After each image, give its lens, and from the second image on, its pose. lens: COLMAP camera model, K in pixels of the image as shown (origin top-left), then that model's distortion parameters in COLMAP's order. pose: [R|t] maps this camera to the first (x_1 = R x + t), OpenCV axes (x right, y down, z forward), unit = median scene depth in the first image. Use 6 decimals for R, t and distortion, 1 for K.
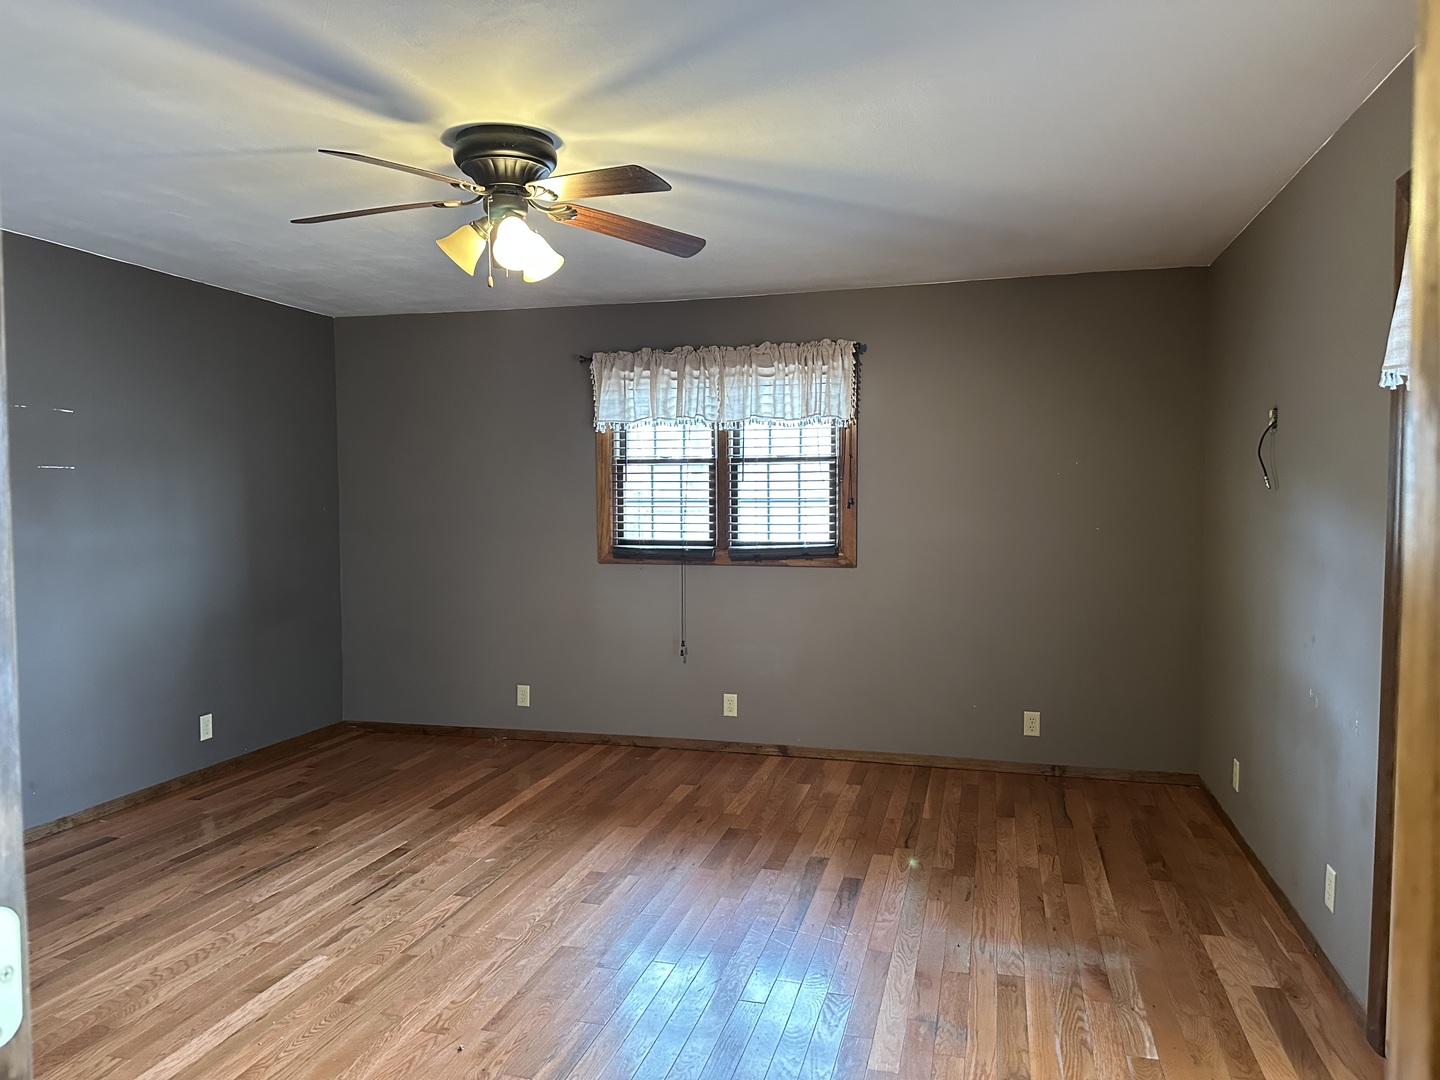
lens RADIAL K [[994.6, 0, 720.0], [0, 994.6, 540.0], [0, 0, 1]] dist [0.001197, -0.005567]
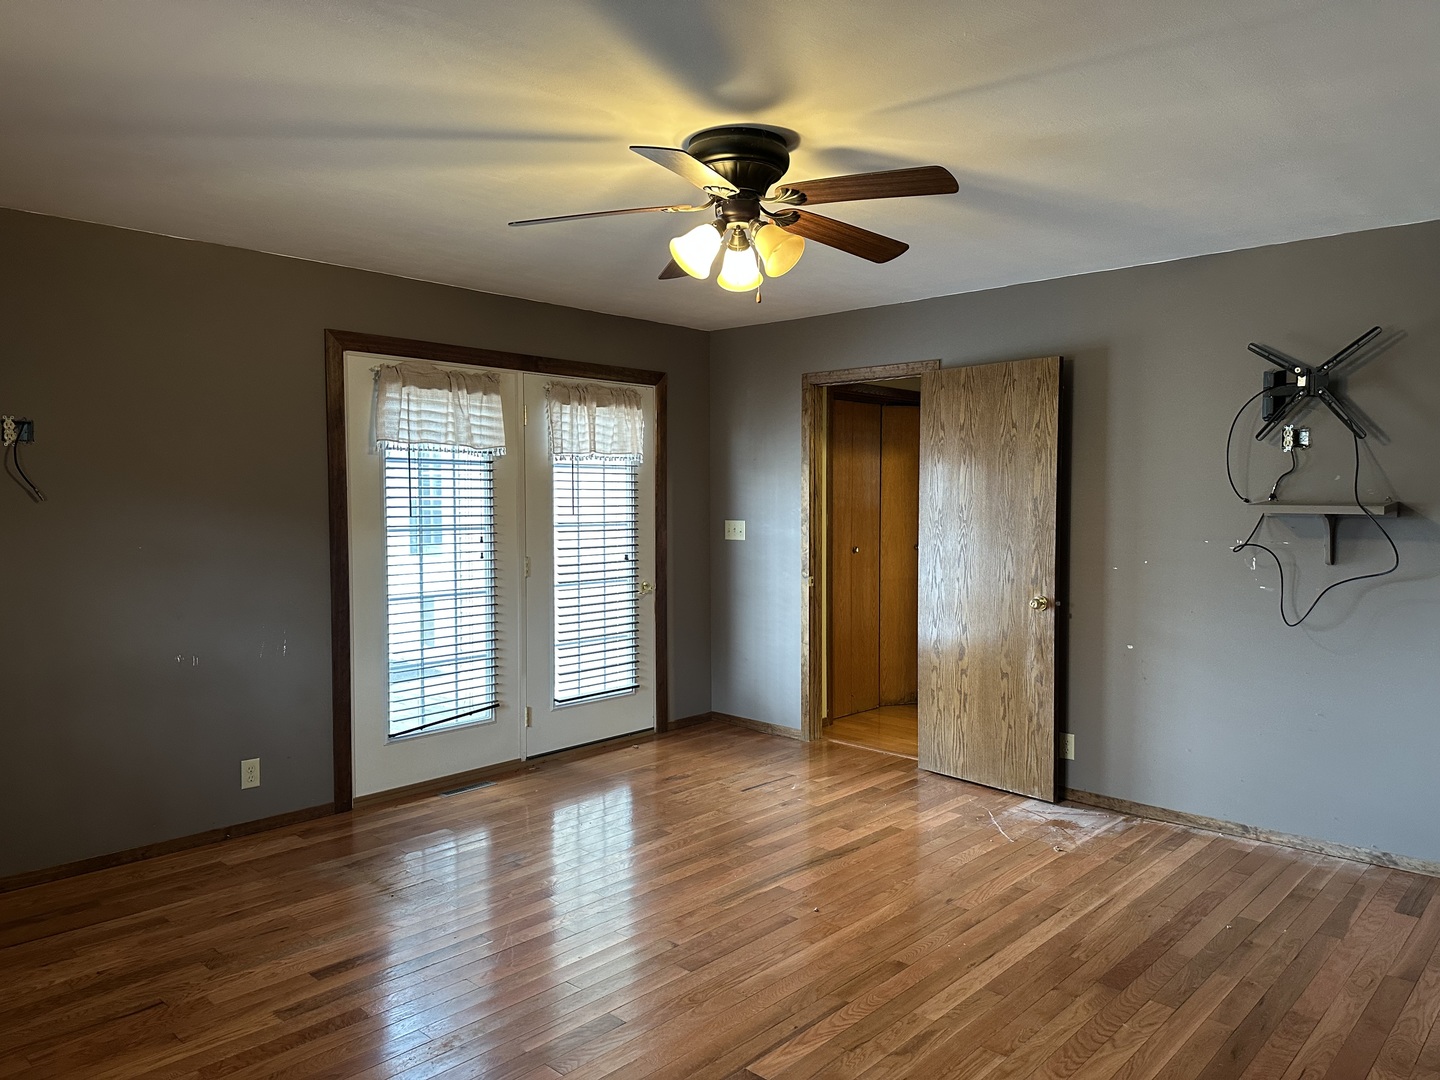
lens RADIAL K [[994.6, 0, 720.0], [0, 994.6, 540.0], [0, 0, 1]] dist [0.001197, -0.005567]
pose [[-0.878423, -0.019173, 0.477498, -0.611381], [0.025069, 0.995970, 0.086110, -0.088515], [-0.477225, 0.087611, -0.874403, 1.721031]]
